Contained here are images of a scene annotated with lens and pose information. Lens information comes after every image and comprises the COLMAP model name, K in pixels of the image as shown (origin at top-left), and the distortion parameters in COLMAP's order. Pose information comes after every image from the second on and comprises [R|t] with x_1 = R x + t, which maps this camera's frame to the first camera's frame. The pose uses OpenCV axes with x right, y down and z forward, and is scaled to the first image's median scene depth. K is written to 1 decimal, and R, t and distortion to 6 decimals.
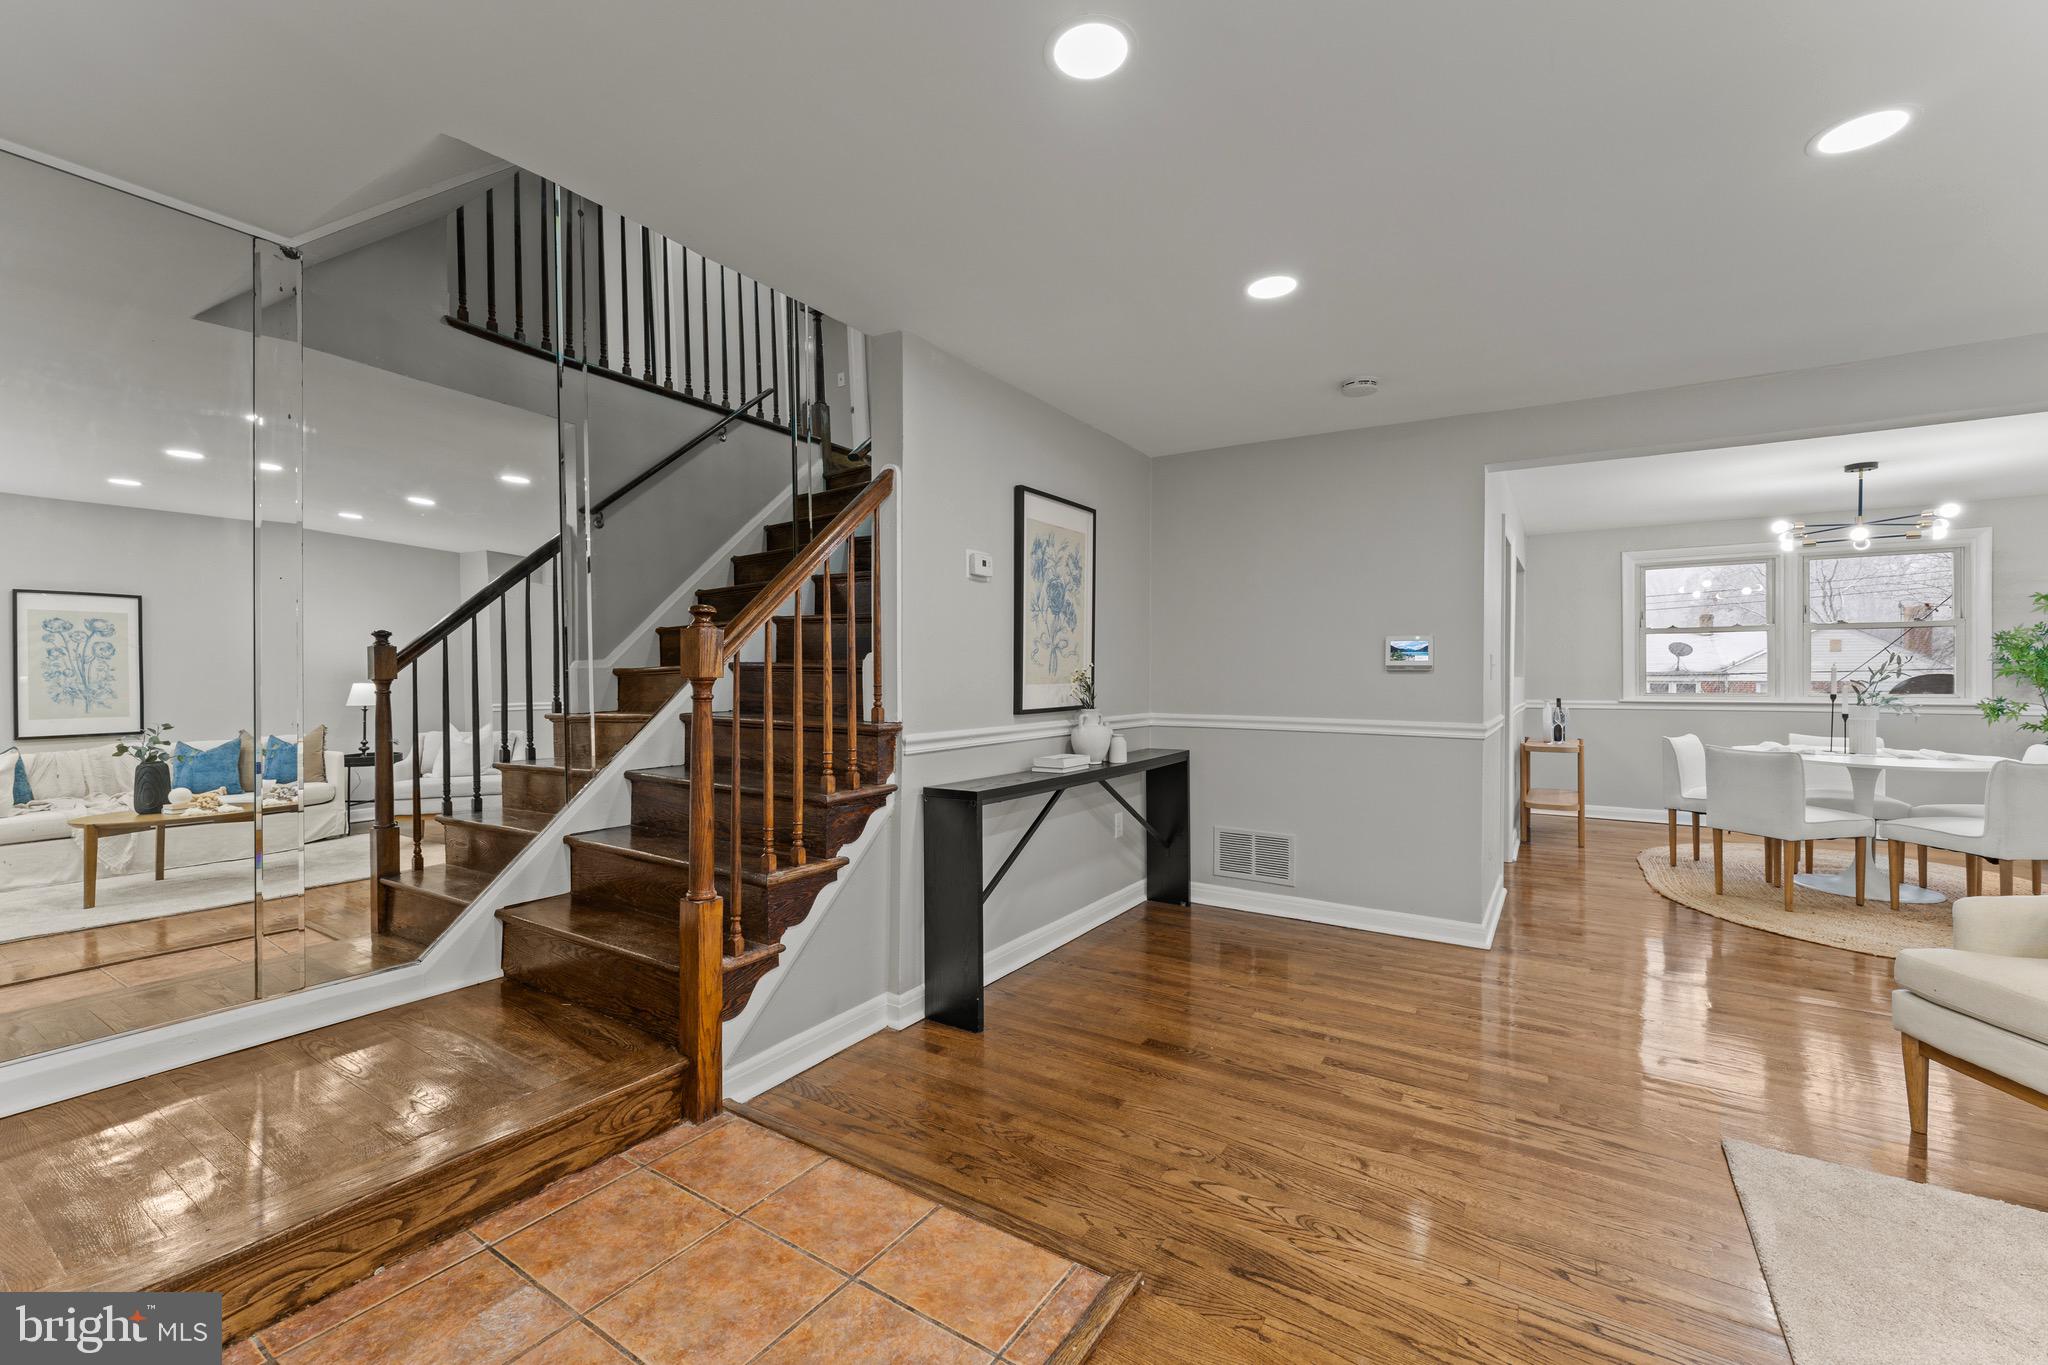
lens RADIAL K [[832.8, 0, 990.4], [0, 832.8, 674.1], [0, 0, 1]] dist [0.001402, 0.000420]
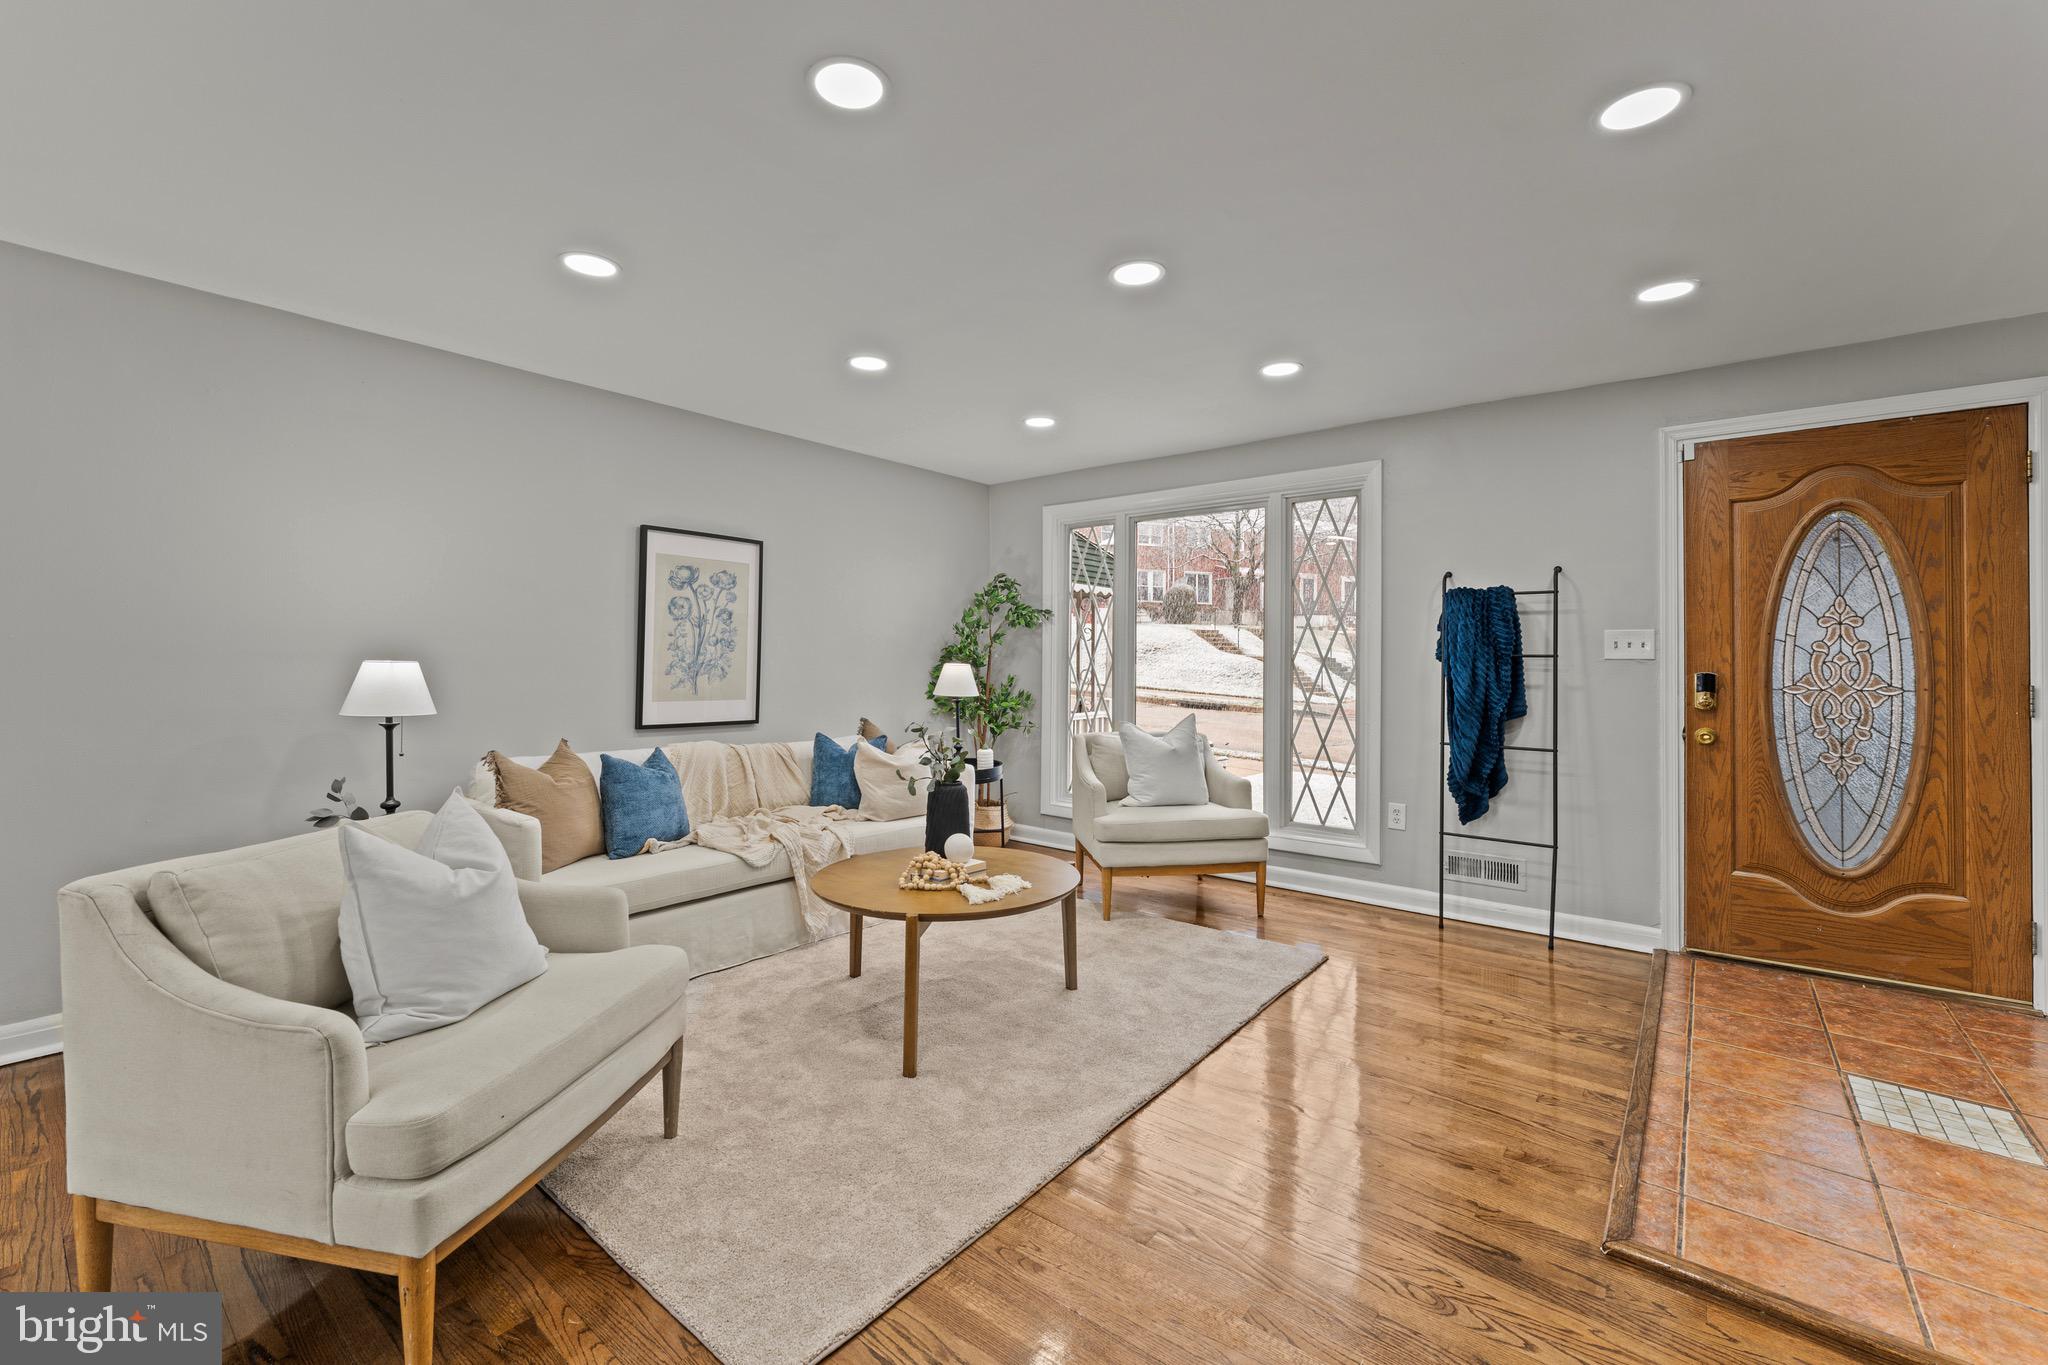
lens RADIAL K [[832.8, 0, 1008.8], [0, 832.8, 662.1], [0, 0, 1]] dist [0.001402, 0.000420]
pose [[-0.996589, -0.007476, 0.082182, 0.404839], [-0.007835, 0.999961, -0.004042, 0.004327], [-0.082148, -0.004672, -0.996609, 1.009982]]
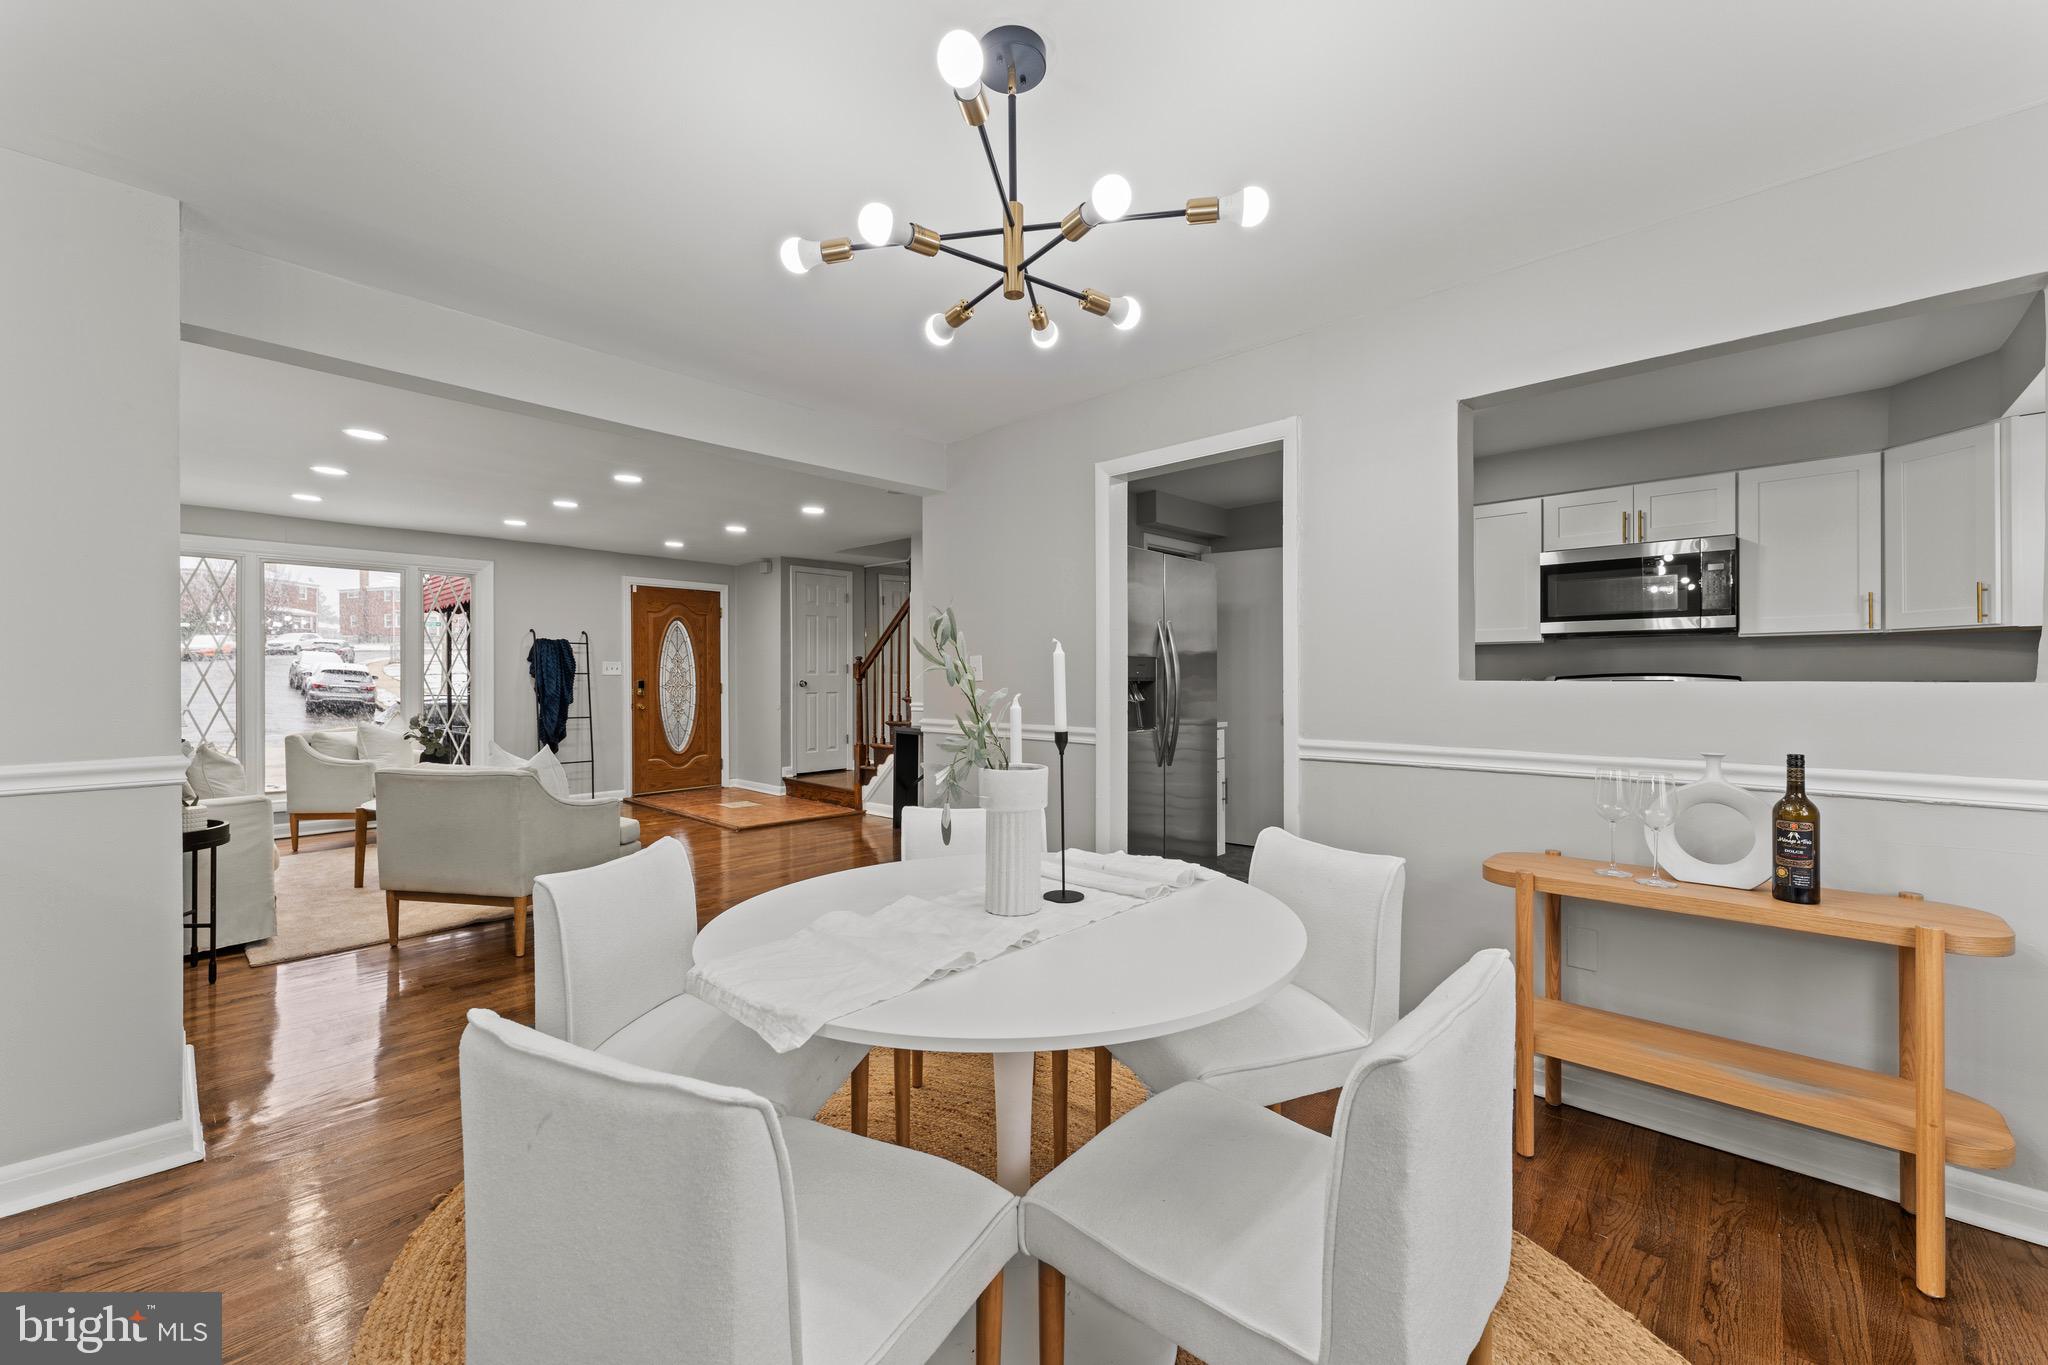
lens RADIAL K [[832.8, 0, 1026.2], [0, 832.8, 680.5], [0, 0, 1]] dist [0.001402, 0.000420]
pose [[-0.164779, 0.005249, -0.986316, 1.879077], [0.003910, 0.999981, 0.004668, -0.000062], [0.986323, -0.003087, -0.164797, 1.466060]]
